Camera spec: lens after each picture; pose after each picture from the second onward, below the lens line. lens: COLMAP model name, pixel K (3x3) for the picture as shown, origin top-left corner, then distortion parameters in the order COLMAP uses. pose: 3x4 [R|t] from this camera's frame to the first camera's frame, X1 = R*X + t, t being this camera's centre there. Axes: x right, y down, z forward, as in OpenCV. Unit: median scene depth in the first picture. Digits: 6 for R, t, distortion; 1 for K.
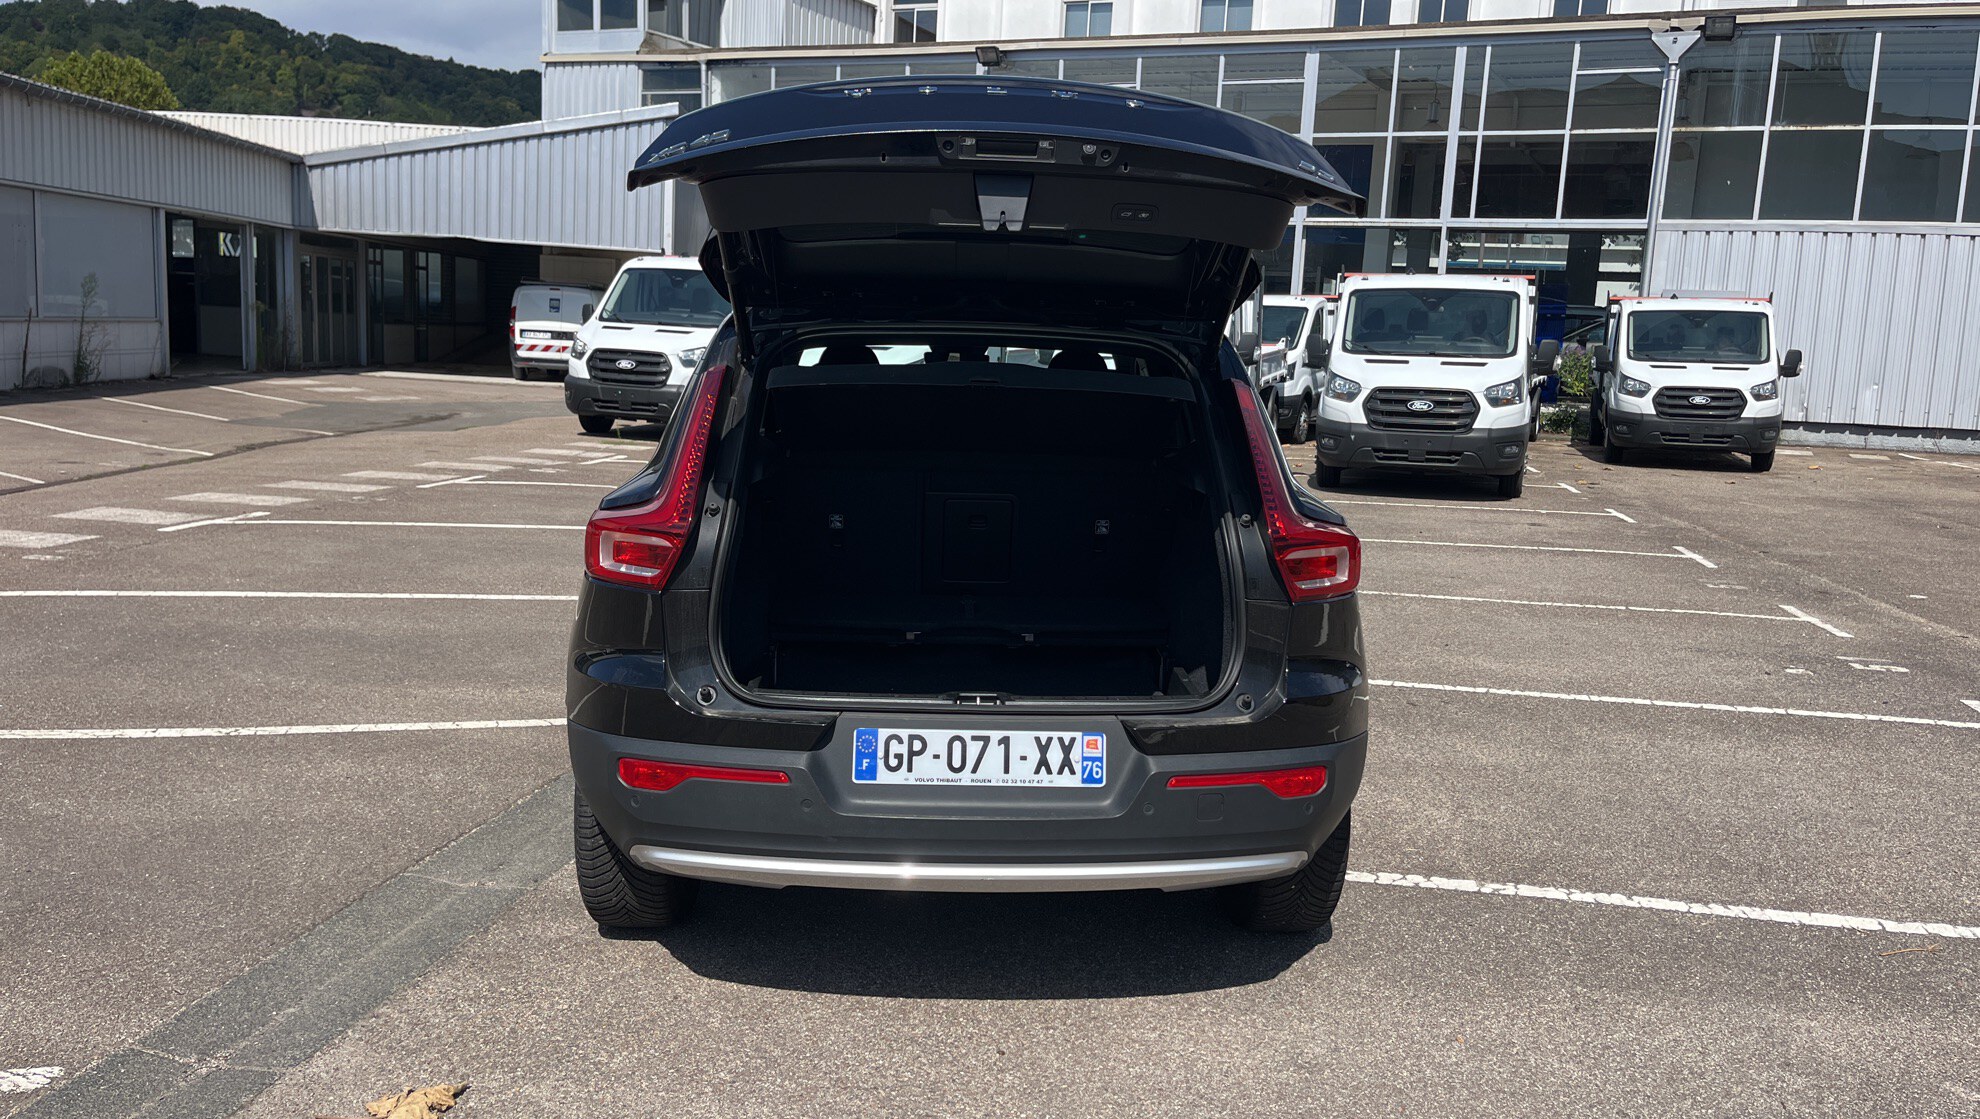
lens RADIAL K [[1482.2, 0, 990.0], [0, 1482.2, 559.5], [0, 0, 1]] dist [-0.078037, 0.000116]
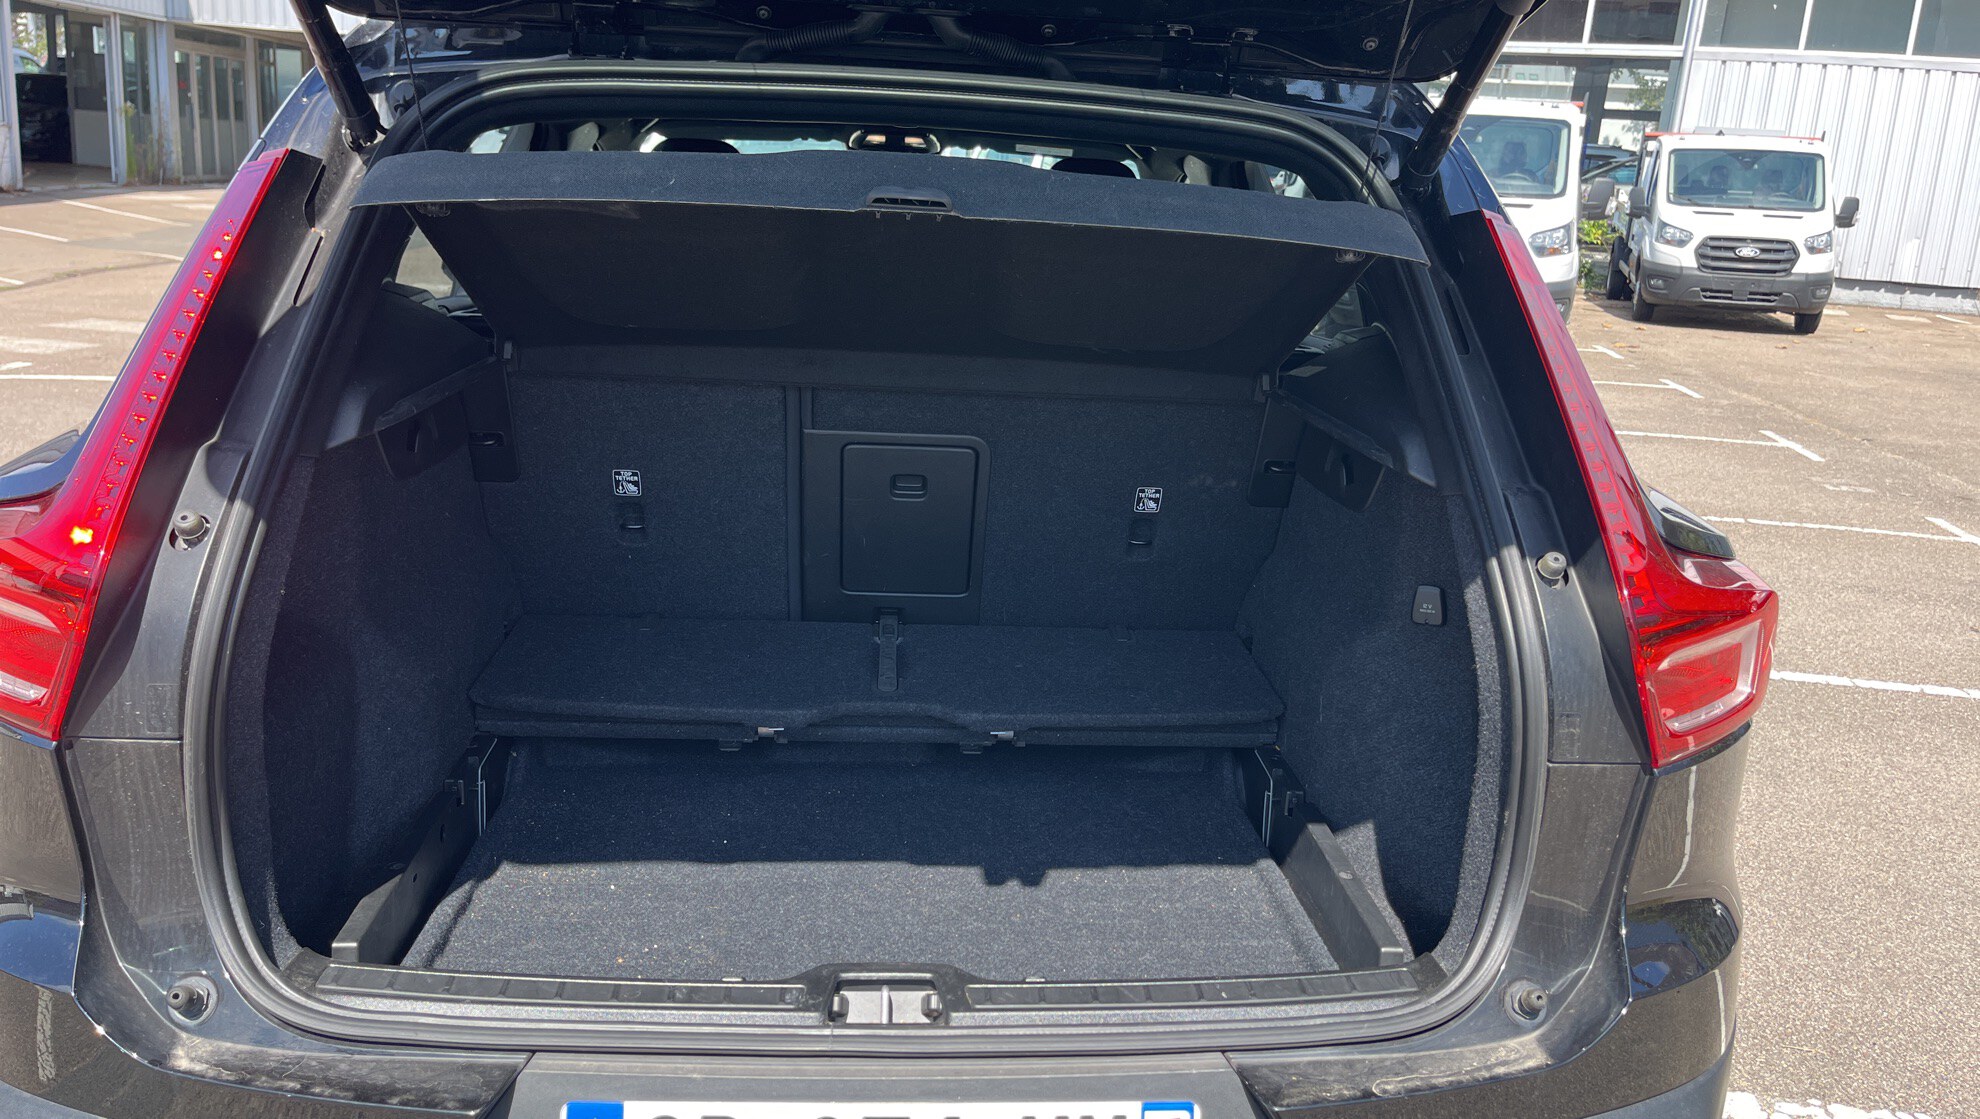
lens RADIAL K [[1418.5, 0, 1020.8], [0, 1418.5, 564.5], [0, 0, 1]] dist [0.034273, -0.098617]
pose [[0.998682, 0.010843, 0.050173, 0.001700], [-0.016740, 0.992795, 0.118651, -0.014996], [-0.048525, -0.119334, 0.991668, 0.131695]]
